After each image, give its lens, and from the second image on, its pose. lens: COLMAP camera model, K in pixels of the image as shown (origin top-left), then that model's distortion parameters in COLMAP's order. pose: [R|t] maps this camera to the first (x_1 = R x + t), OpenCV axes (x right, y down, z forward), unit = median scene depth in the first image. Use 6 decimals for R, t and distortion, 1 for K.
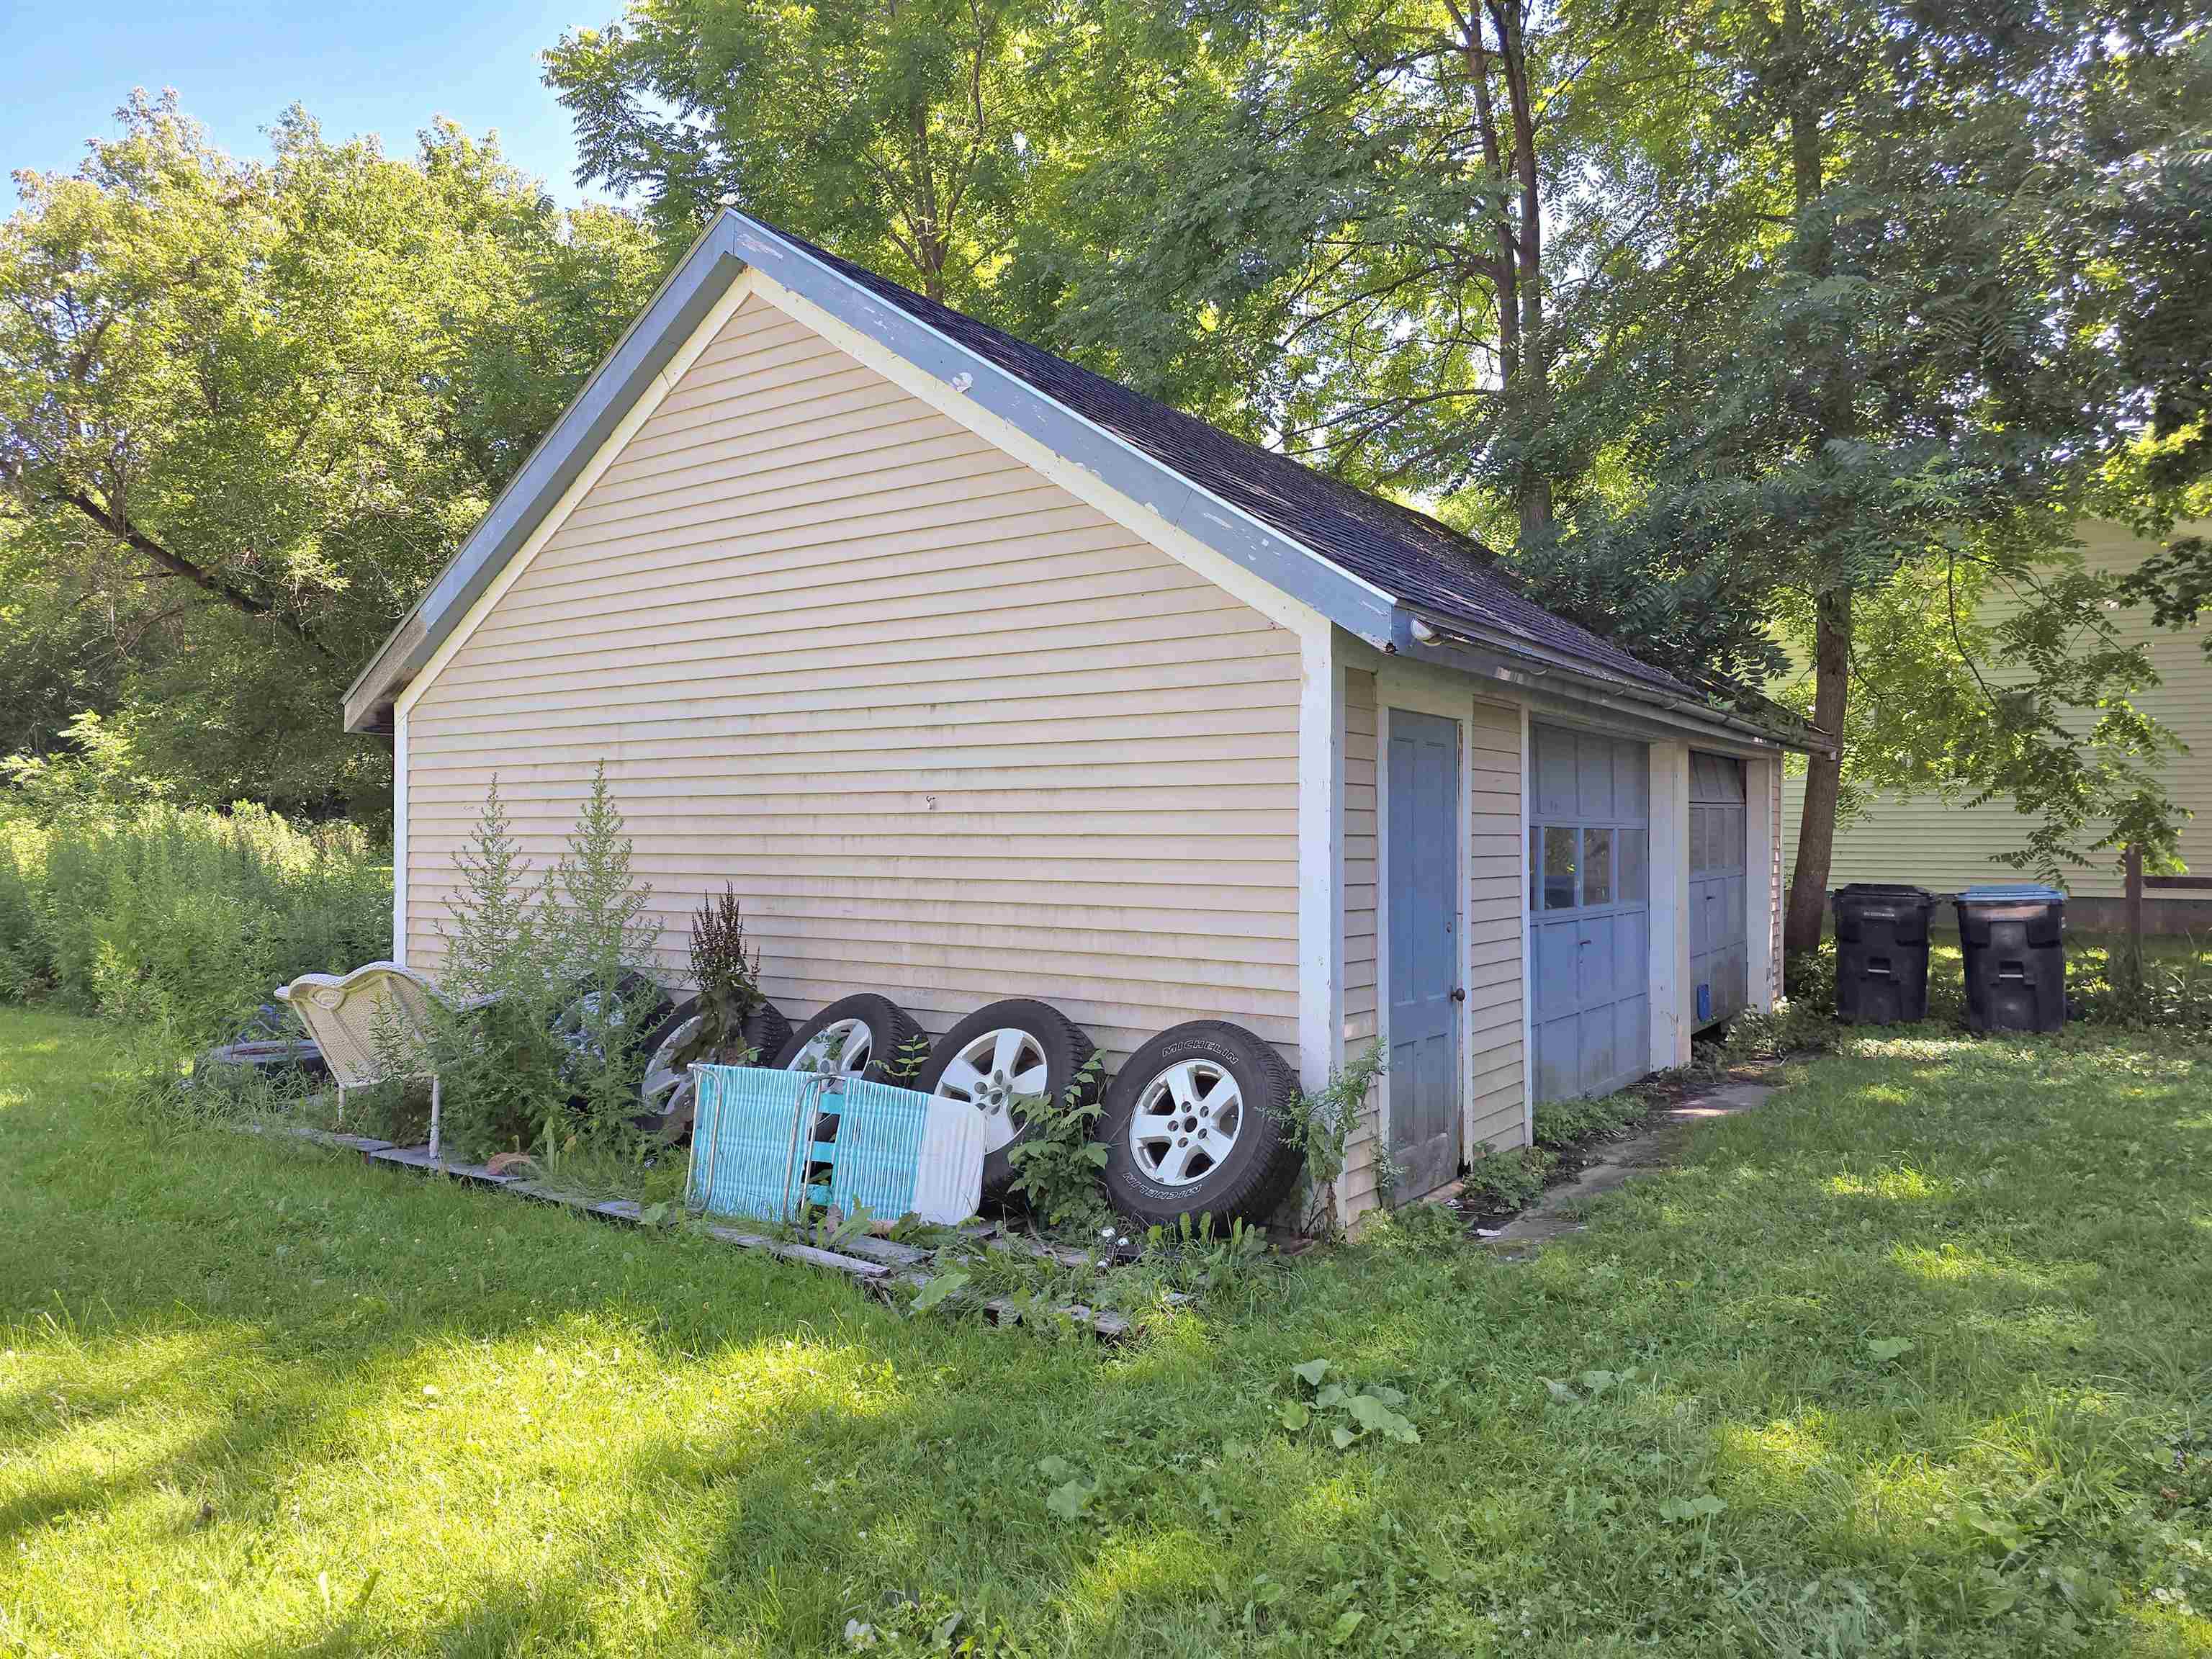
lens RADIAL K [[1537.4, 0, 1110.7], [0, 1537.4, 851.4], [0, 0, 1]] dist [0.091539, -0.067271]
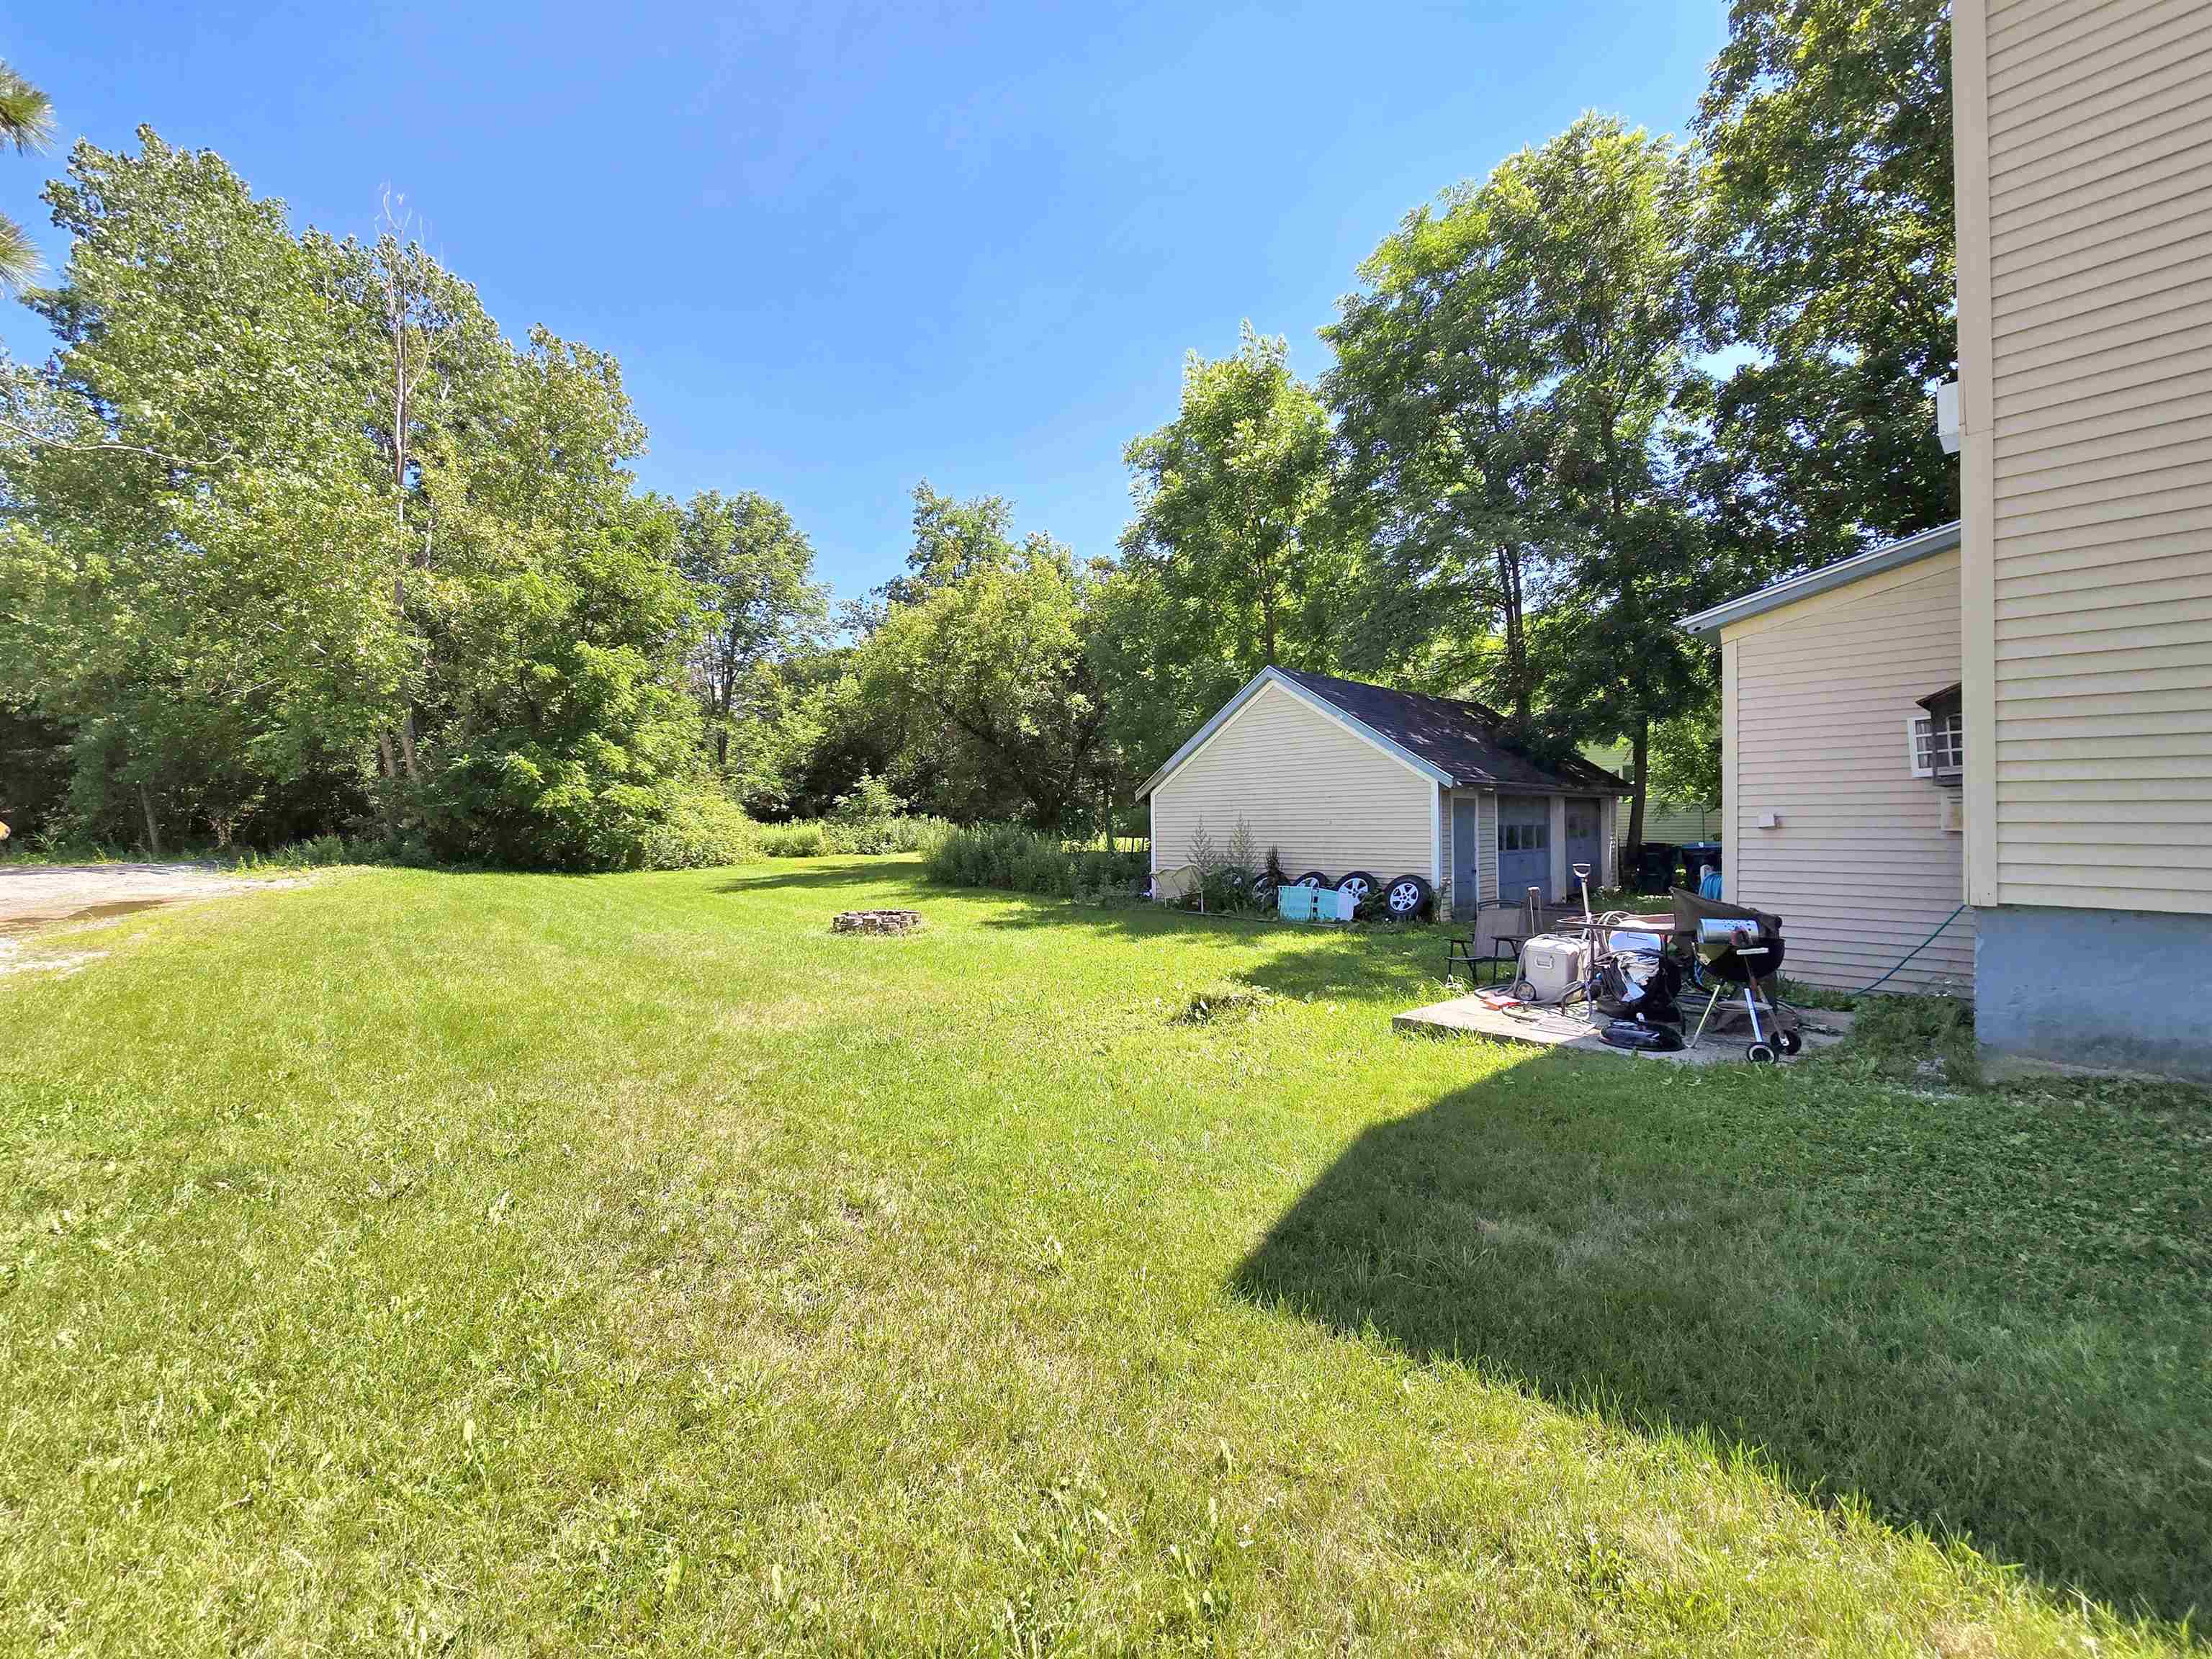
lens RADIAL K [[939.1, 0, 1106.0], [0, 939.1, 829.5], [0, 0, 1]] dist [-0.000112, 0.000129]
pose [[0.978262, -0.011419, -0.207060, -0.200239], [0.010538, 0.999930, -0.005358, -0.006739], [0.207107, 0.003060, 0.978314, -1.588831]]
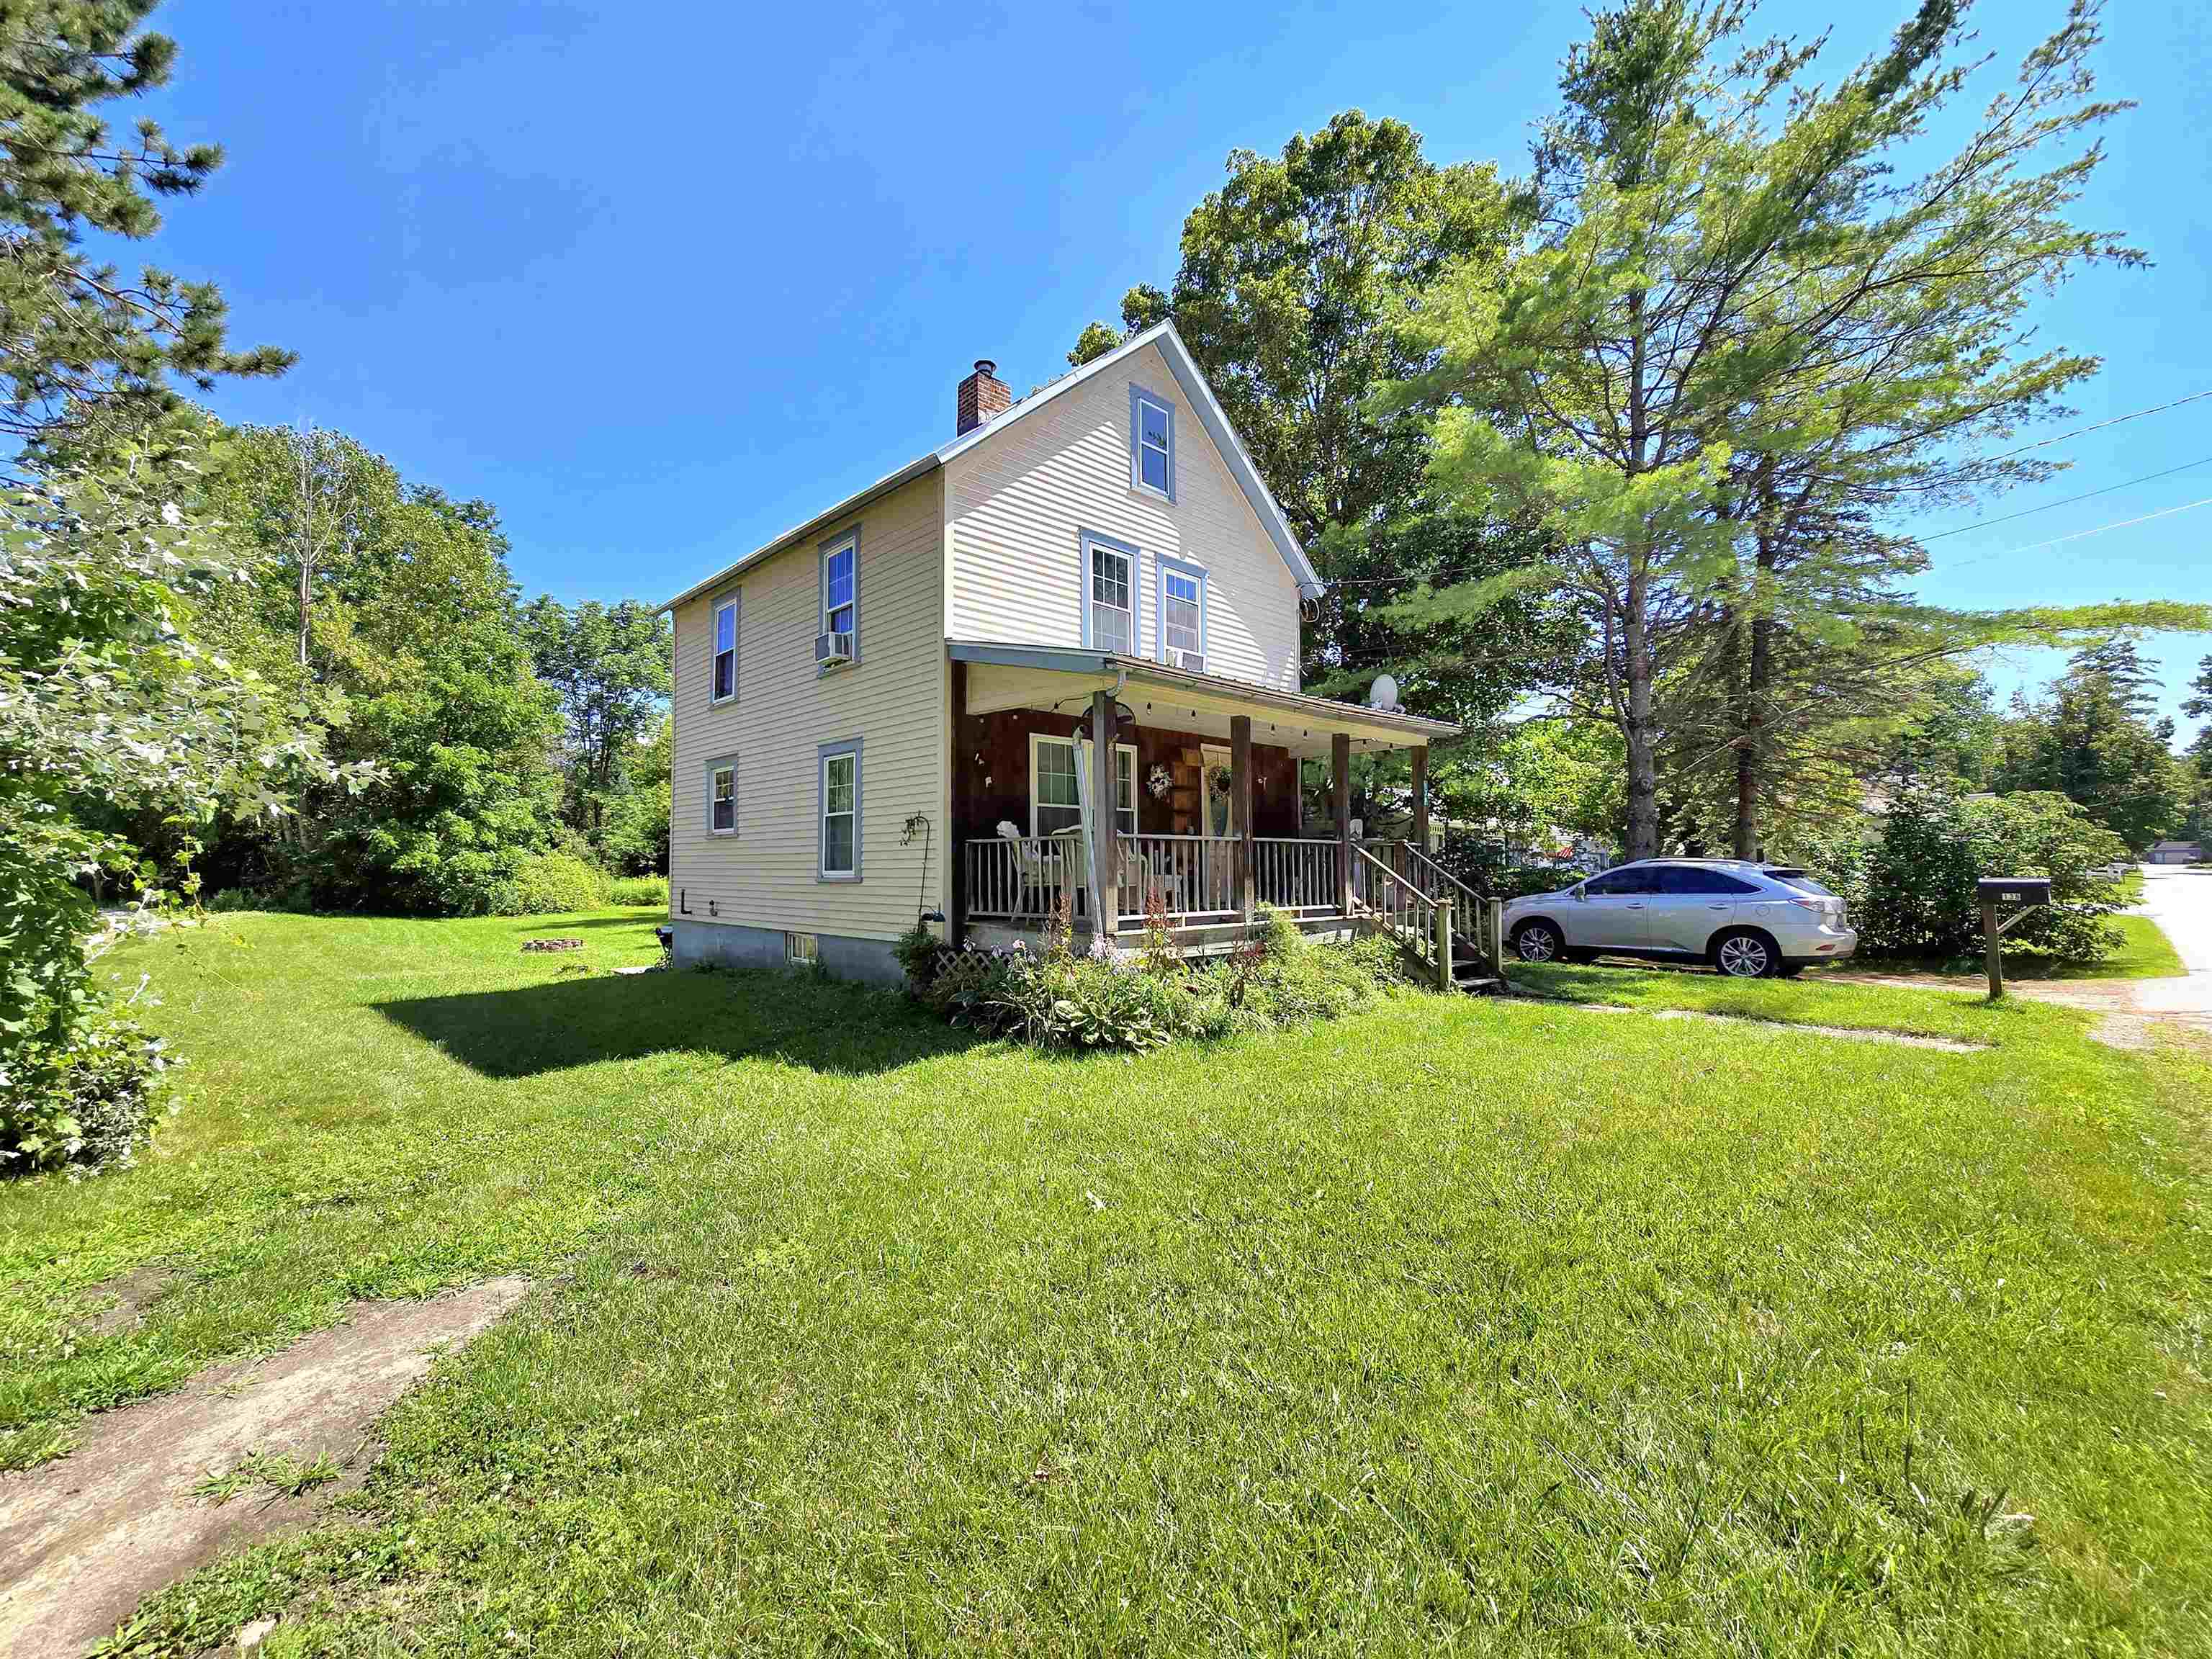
lens RADIAL K [[939.1, 0, 1106.0], [0, 939.1, 829.5], [0, 0, 1]] dist [-0.000112, 0.000129]
pose [[0.982471, -0.019917, -0.185348, 2.027642], [0.009291, 0.998272, -0.058021, -0.021830], [0.186184, 0.055282, 0.980959, -2.954940]]
